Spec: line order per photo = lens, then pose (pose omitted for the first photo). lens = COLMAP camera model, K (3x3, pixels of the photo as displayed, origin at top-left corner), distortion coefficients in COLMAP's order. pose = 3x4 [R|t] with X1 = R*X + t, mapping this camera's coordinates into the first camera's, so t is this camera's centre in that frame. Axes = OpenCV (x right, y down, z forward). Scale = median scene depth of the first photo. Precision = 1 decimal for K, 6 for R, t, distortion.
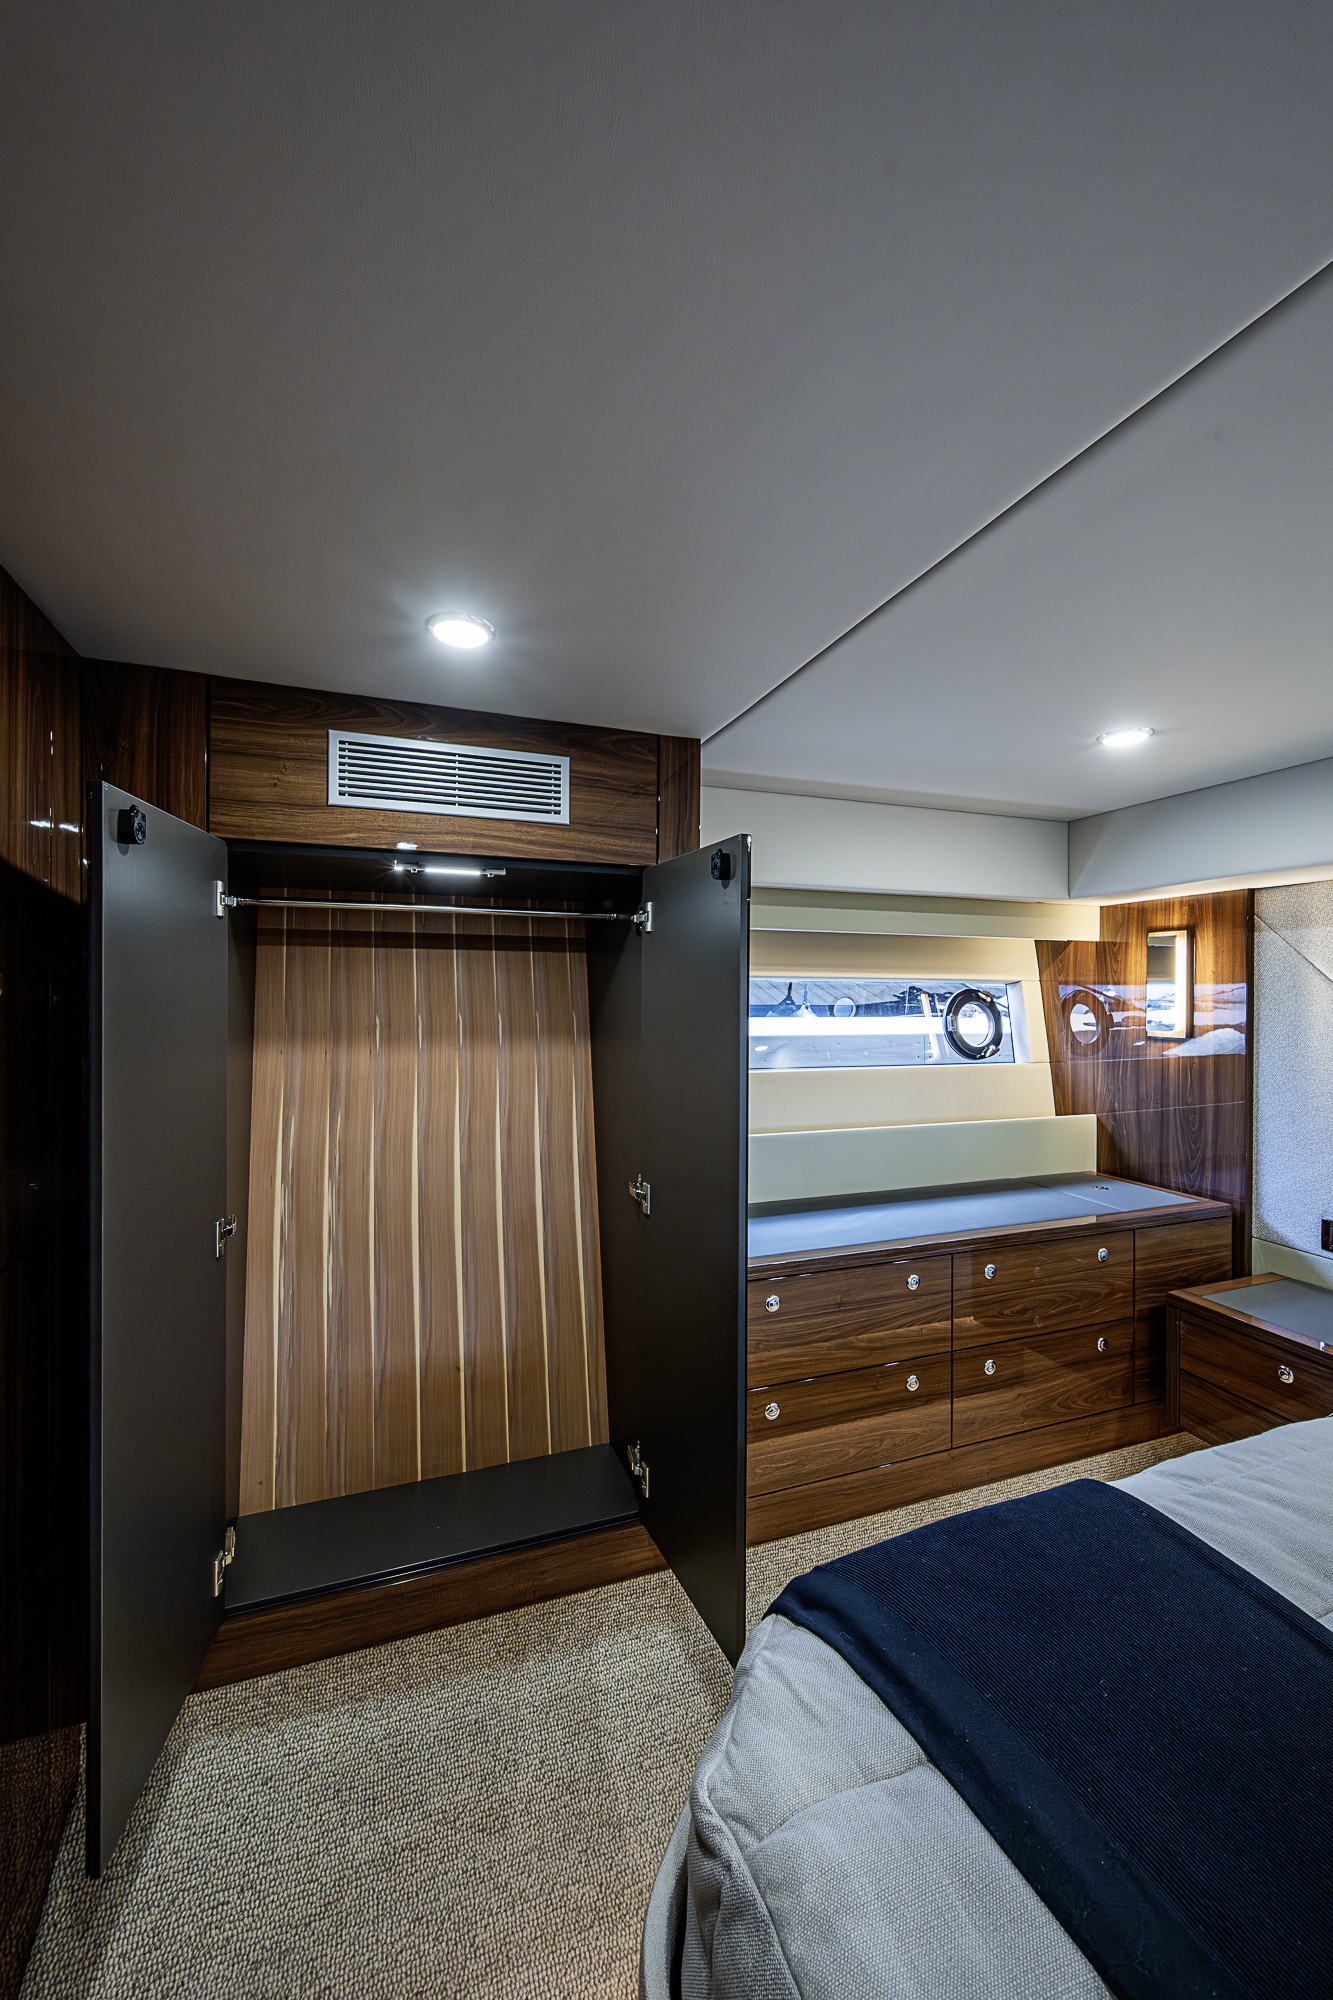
lens RADIAL K [[793.6, 0, 640.5], [0, 793.6, 992.8], [0, 0, 1]] dist [-0.001149, -0.000236]
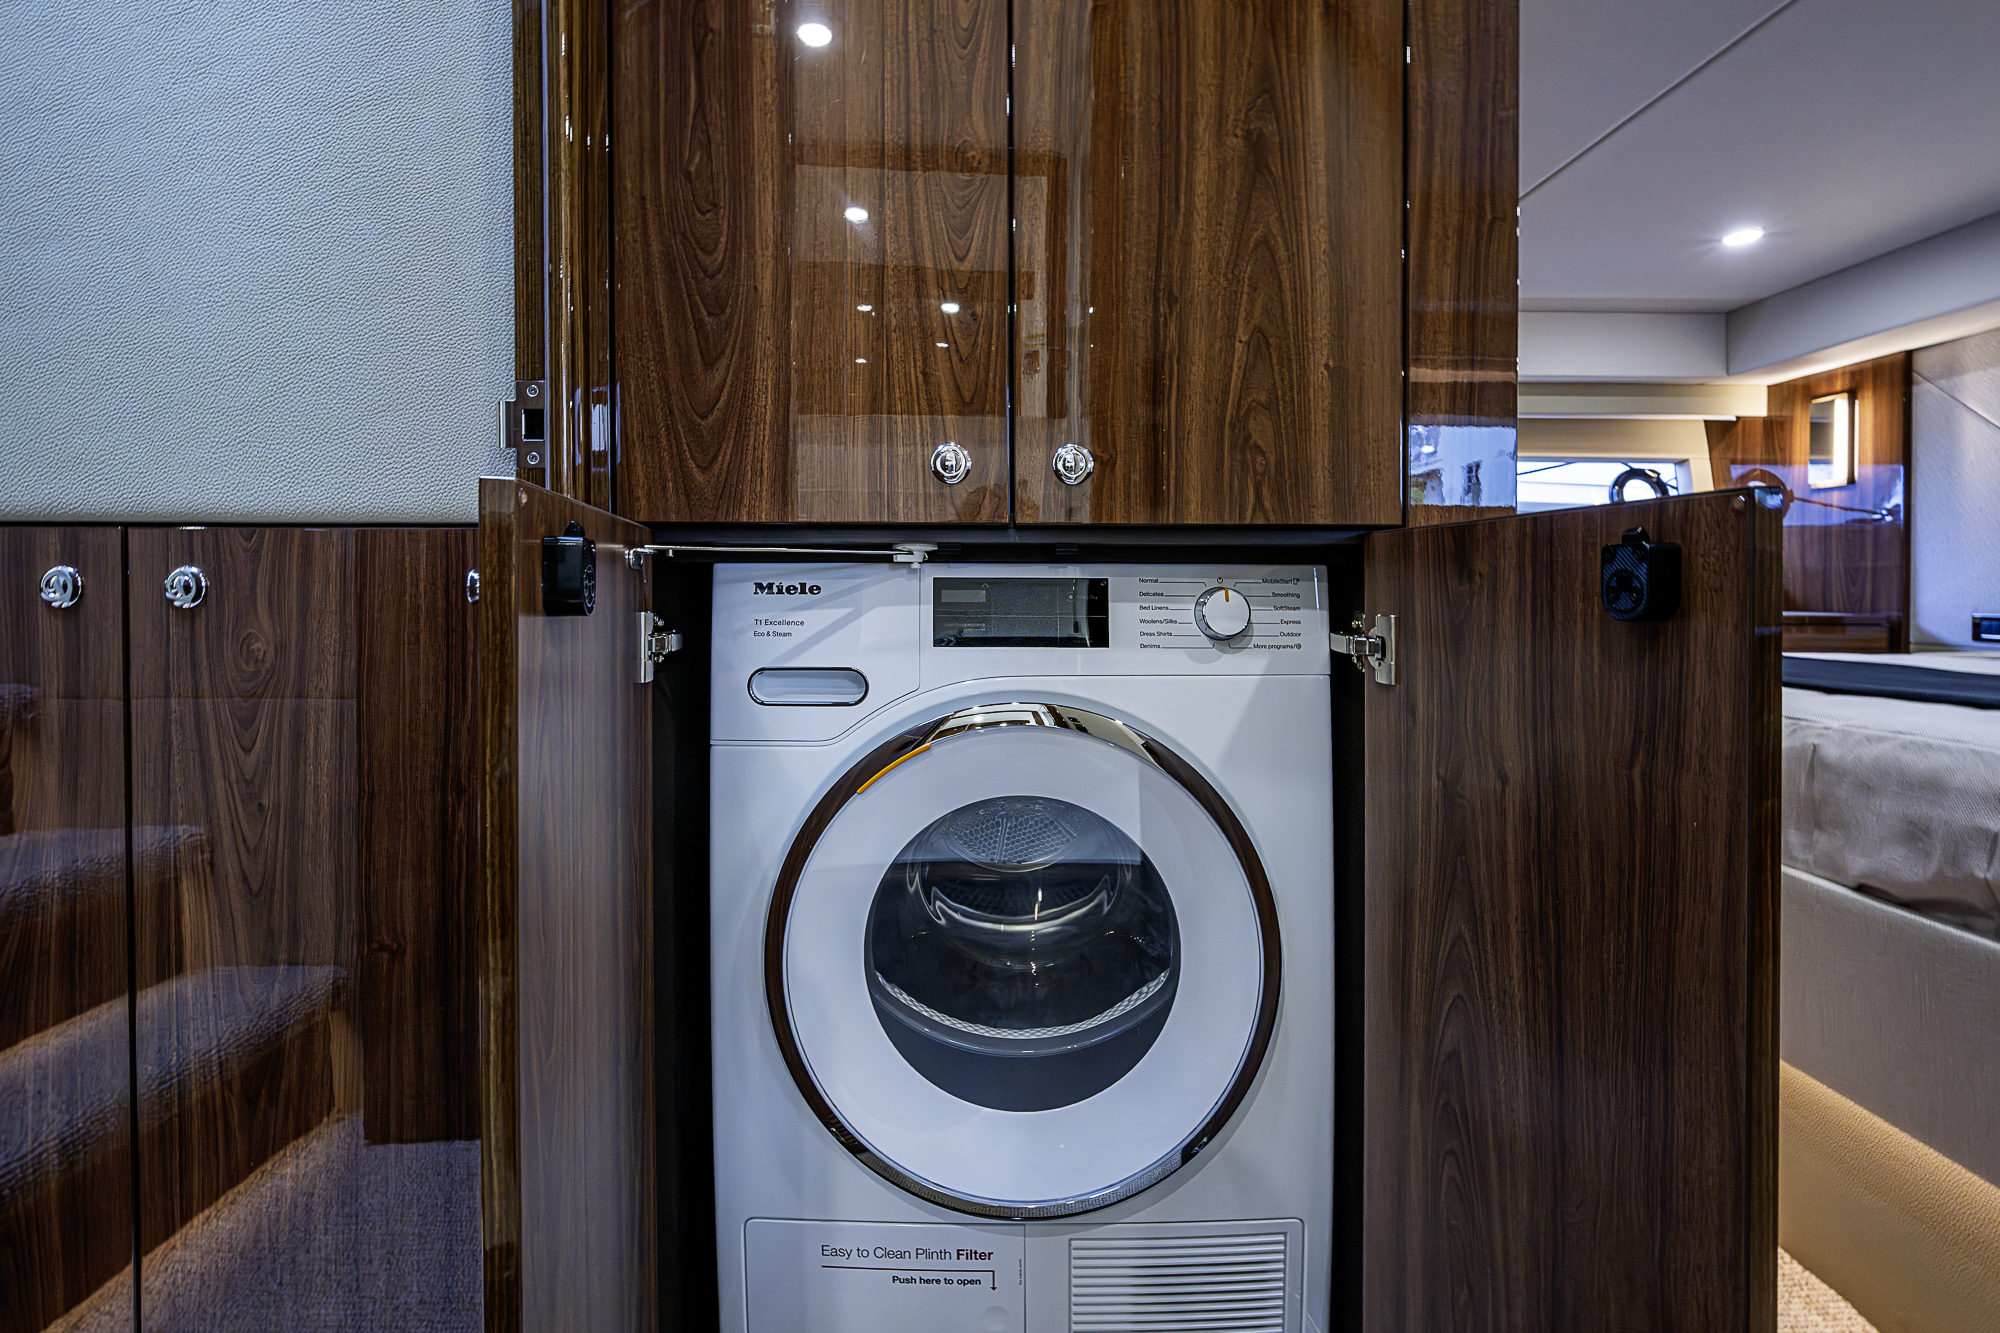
lens RADIAL K [[793.6, 0, 997.8], [0, 793.6, 600.4], [0, 0, 1]] dist [-0.001149, -0.000236]
pose [[0.949843, -0.003674, -0.312707, -0.161825], [0.007223, 0.999922, 0.010192, 0.218746], [0.312645, -0.011940, 0.949795, -0.557471]]
